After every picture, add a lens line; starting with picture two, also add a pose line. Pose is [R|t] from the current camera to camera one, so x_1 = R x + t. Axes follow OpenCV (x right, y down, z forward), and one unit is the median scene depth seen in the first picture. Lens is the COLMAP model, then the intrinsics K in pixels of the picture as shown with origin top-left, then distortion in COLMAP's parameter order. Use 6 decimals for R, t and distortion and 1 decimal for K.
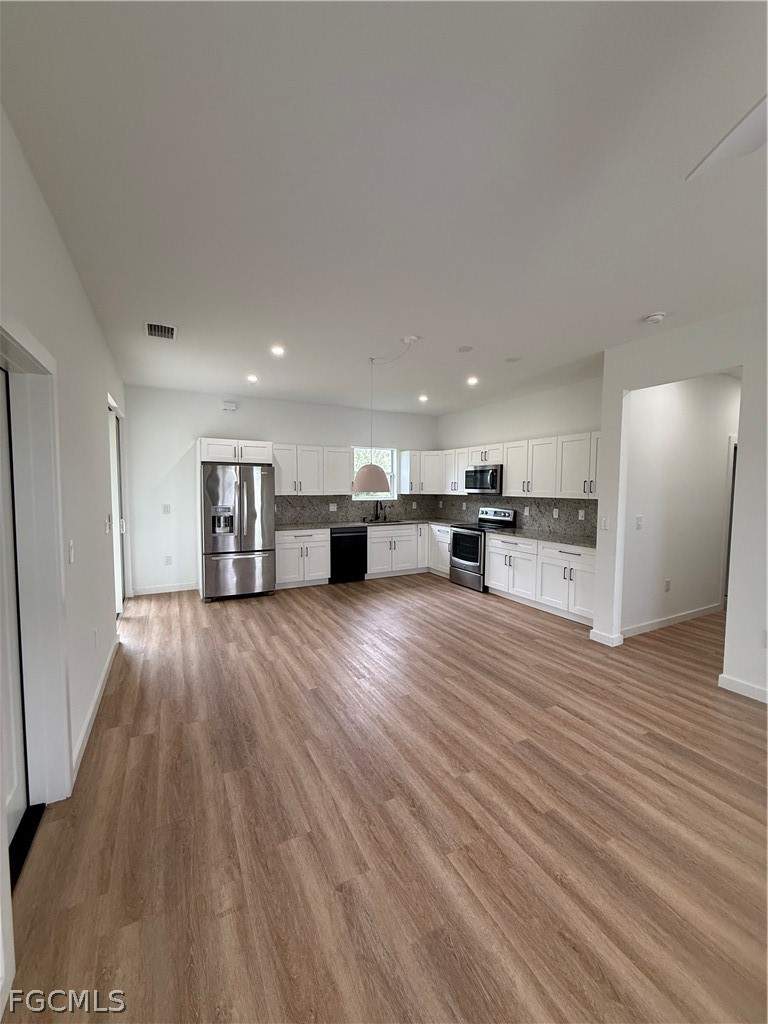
lens RADIAL K [[407.2, 0, 383.8], [0, 407.2, 511.1], [0, 0, 1]] dist [-0.000390, -0.000192]
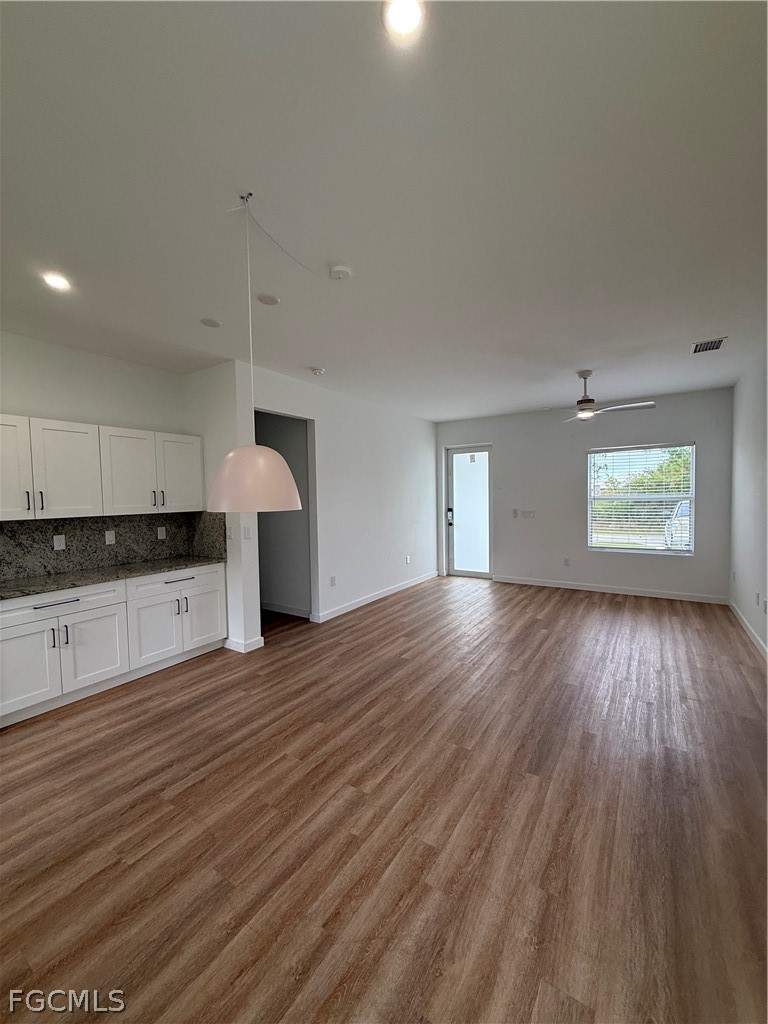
lens RADIAL K [[407.2, 0, 383.8], [0, 407.2, 511.1], [0, 0, 1]] dist [-0.000390, -0.000192]
pose [[-0.483345, -0.032836, 0.874814, -0.377428], [0.070147, 0.994630, 0.076090, -0.056656], [-0.872615, 0.098143, -0.478446, 0.873808]]
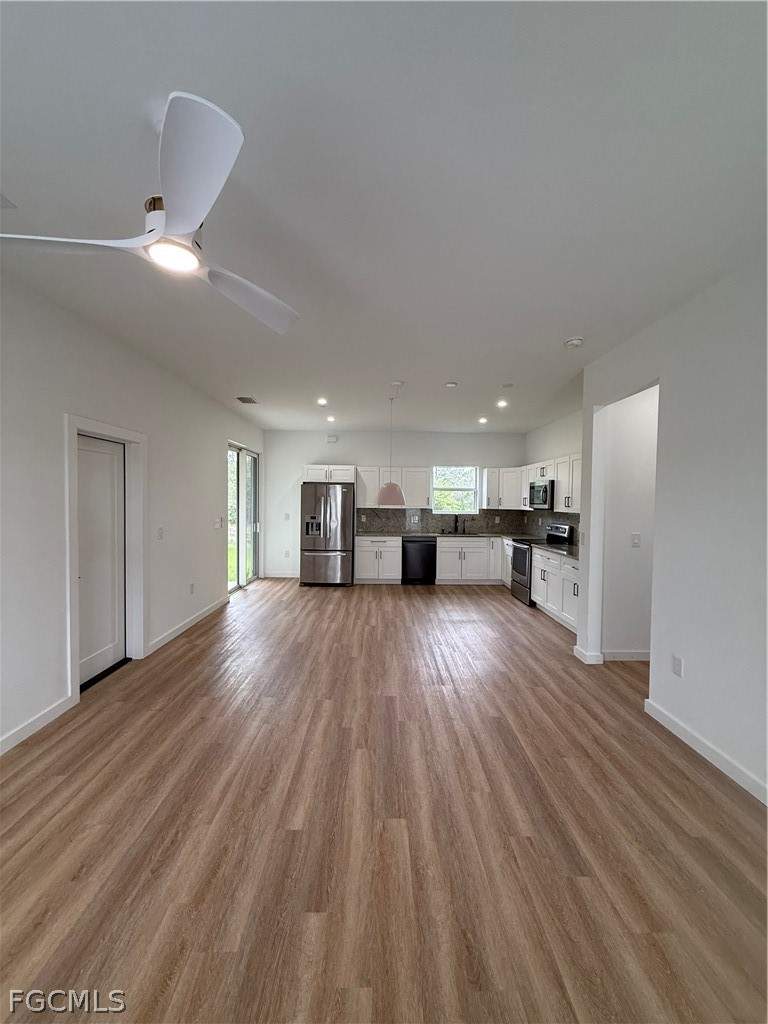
lens RADIAL K [[407.2, 0, 383.8], [0, 407.2, 511.1], [0, 0, 1]] dist [-0.000390, -0.000192]
pose [[0.890250, 0.017205, -0.455147, 0.412392], [-0.035405, 0.998877, -0.031493, 0.008803], [0.454093, 0.044151, 0.889859, -0.084719]]
